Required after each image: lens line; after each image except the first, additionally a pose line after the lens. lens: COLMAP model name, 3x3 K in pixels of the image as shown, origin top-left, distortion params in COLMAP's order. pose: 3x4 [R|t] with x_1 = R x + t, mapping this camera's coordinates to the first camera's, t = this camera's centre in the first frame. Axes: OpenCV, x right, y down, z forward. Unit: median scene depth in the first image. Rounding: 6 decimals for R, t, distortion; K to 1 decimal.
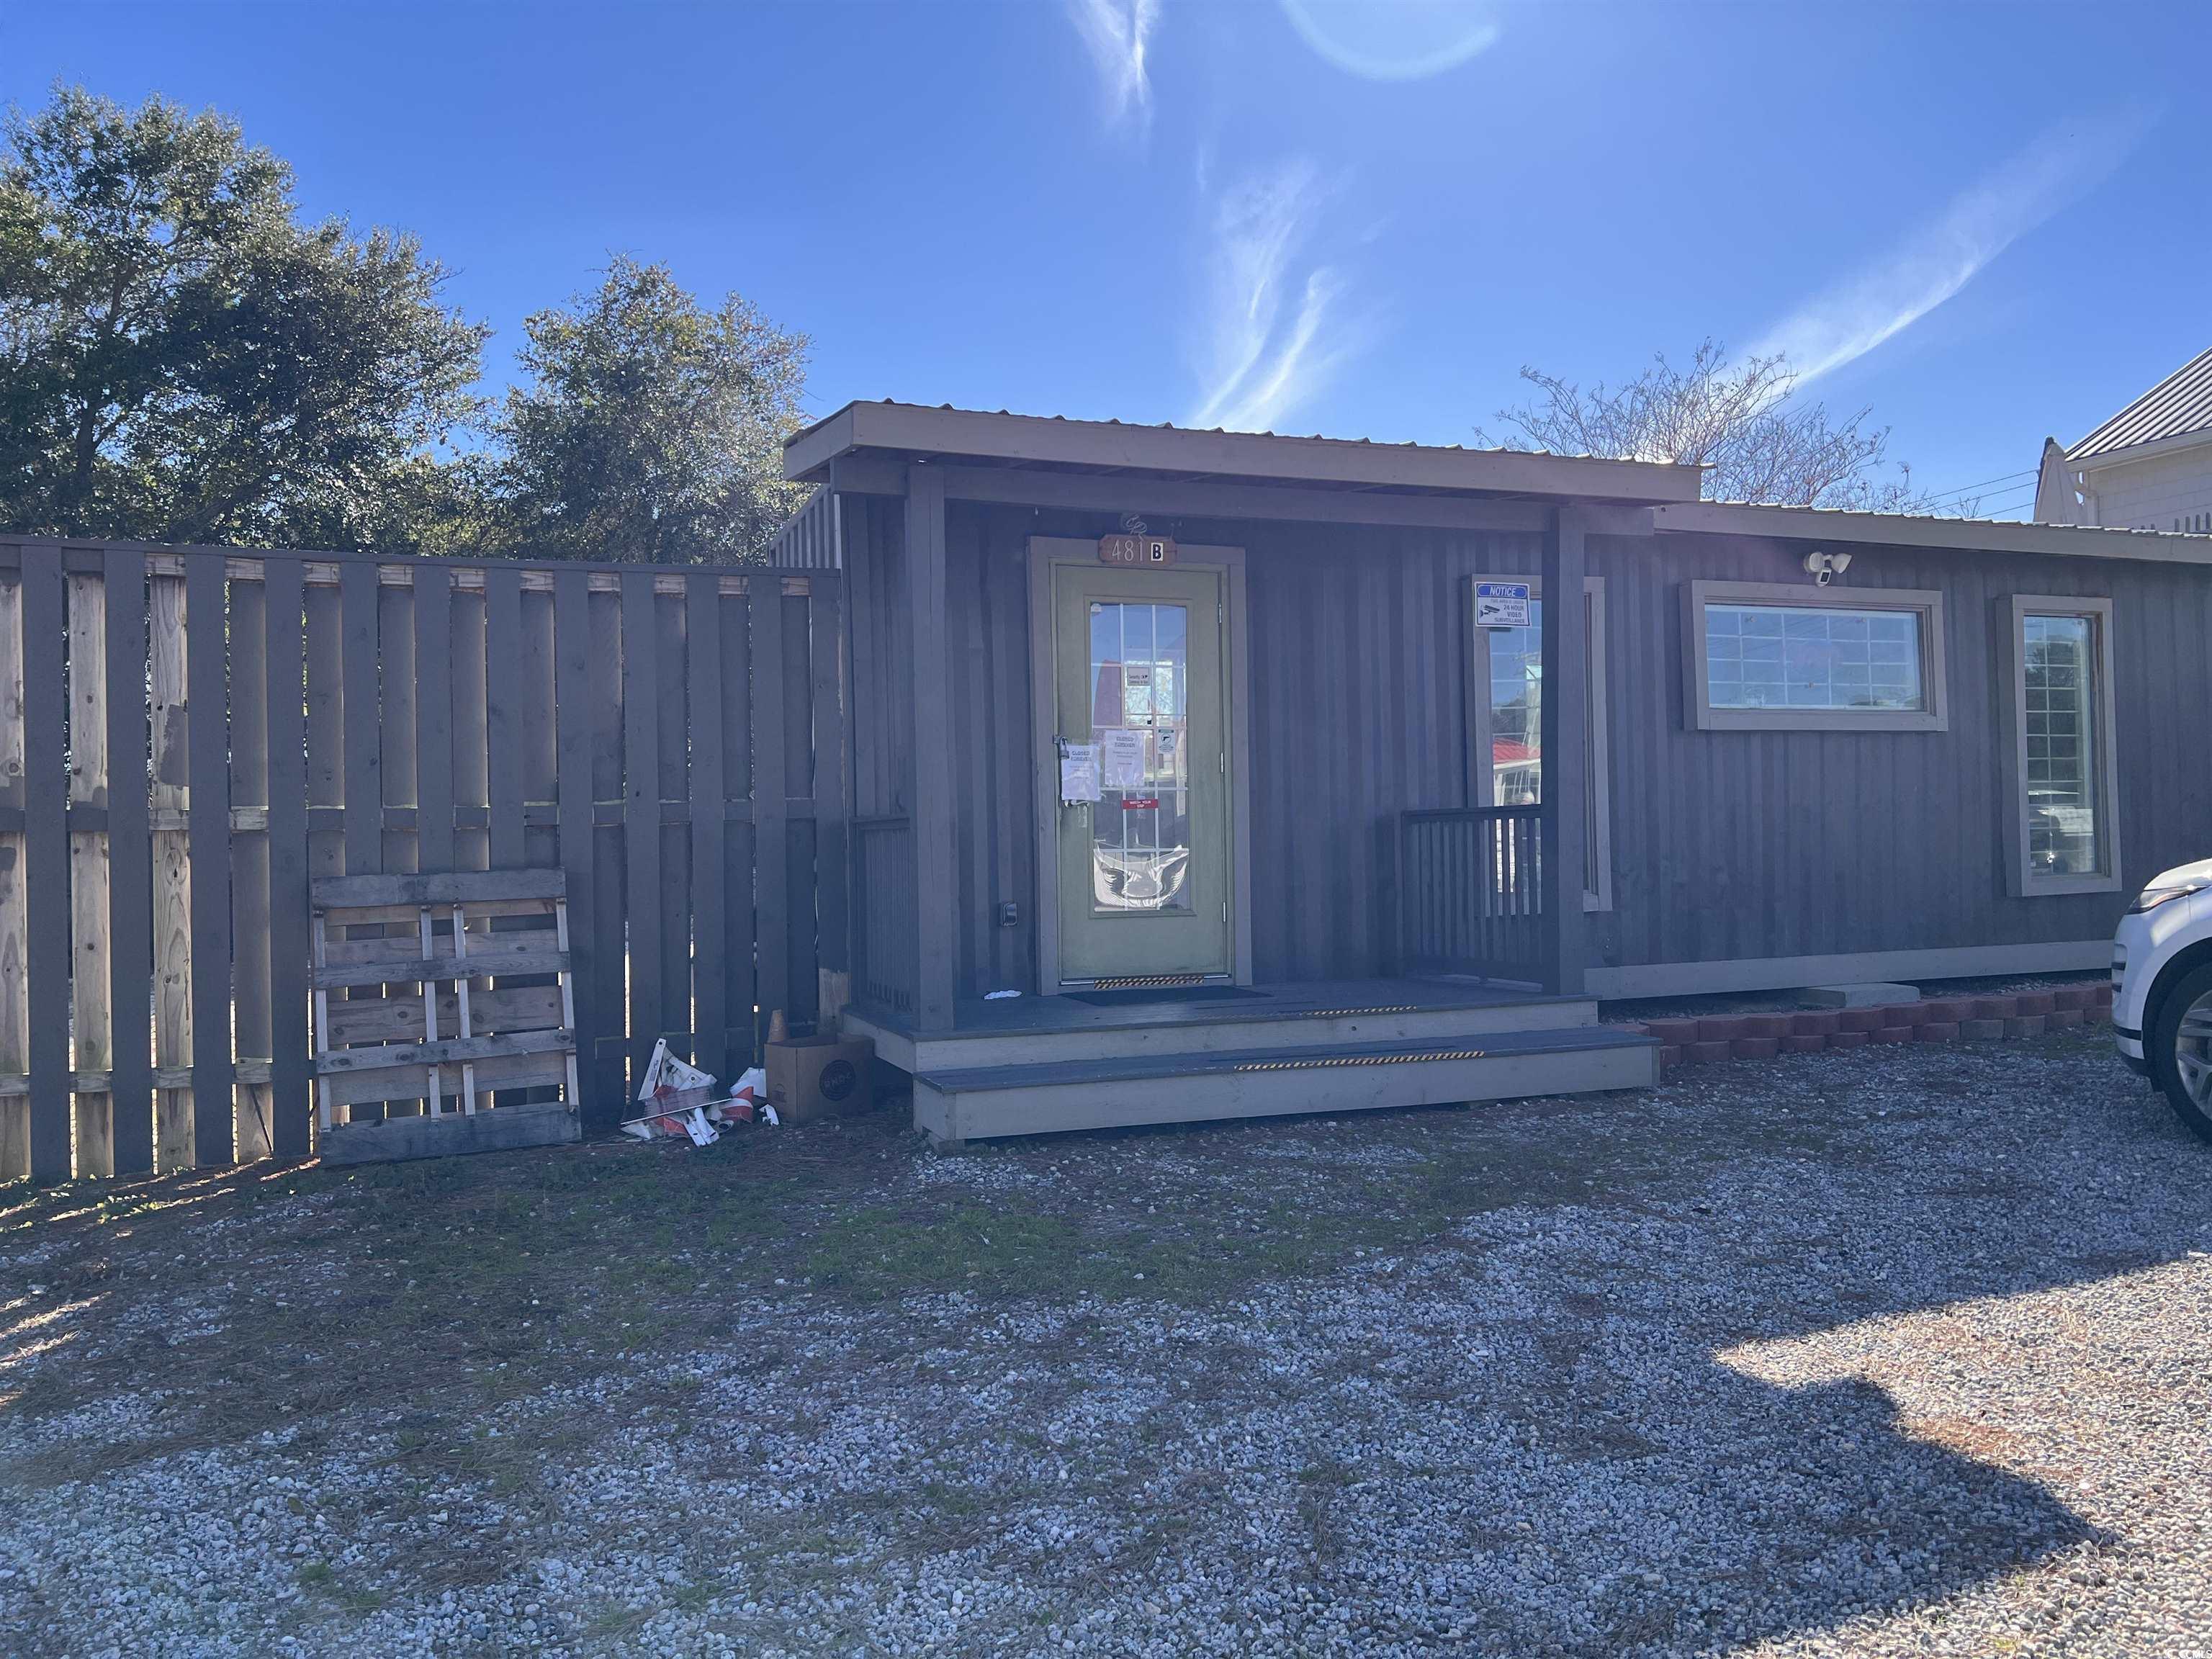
lens RADIAL K [[1695.1, 0, 1135.7], [0, 1695.1, 833.5], [0, 0, 1]] dist [0.146611, -0.215076]
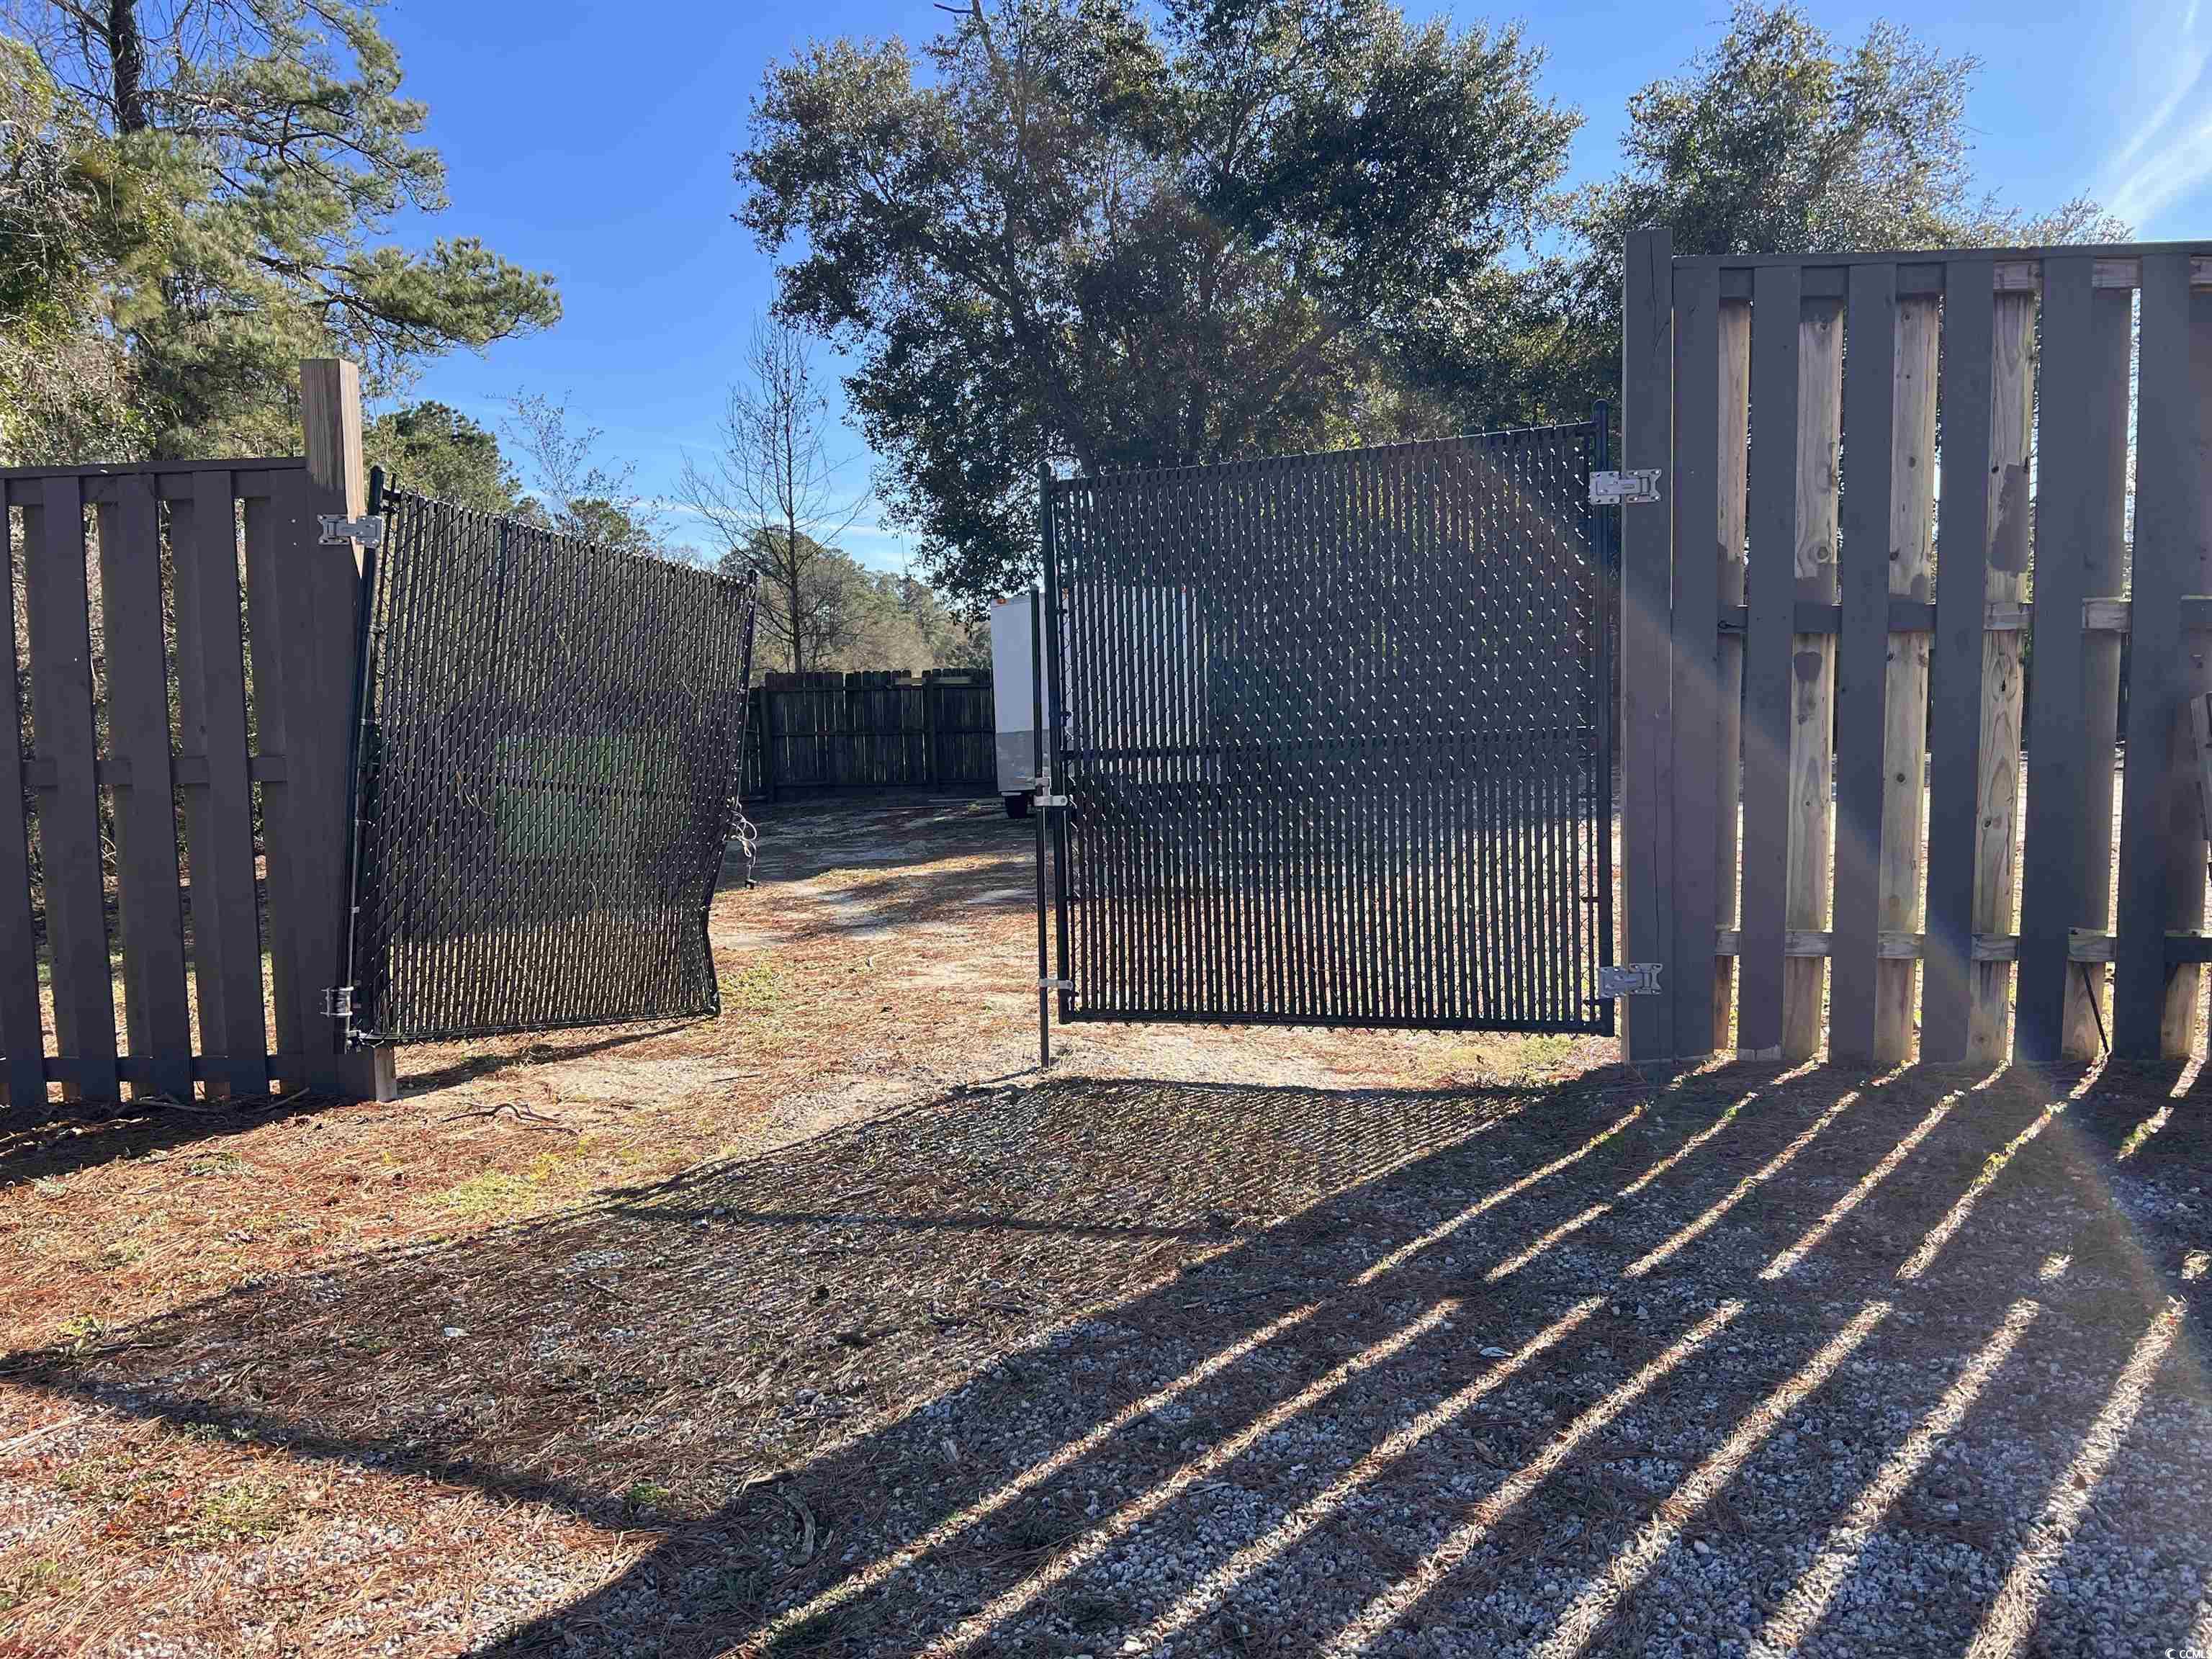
lens RADIAL K [[1695.1, 0, 1135.7], [0, 1695.1, 833.5], [0, 0, 1]] dist [0.146611, -0.215076]
pose [[0.882587, 0.046636, -0.467829, -0.521436], [-0.000528, 0.995166, 0.098208, 0.012341], [0.470148, -0.086430, 0.878346, 0.130076]]
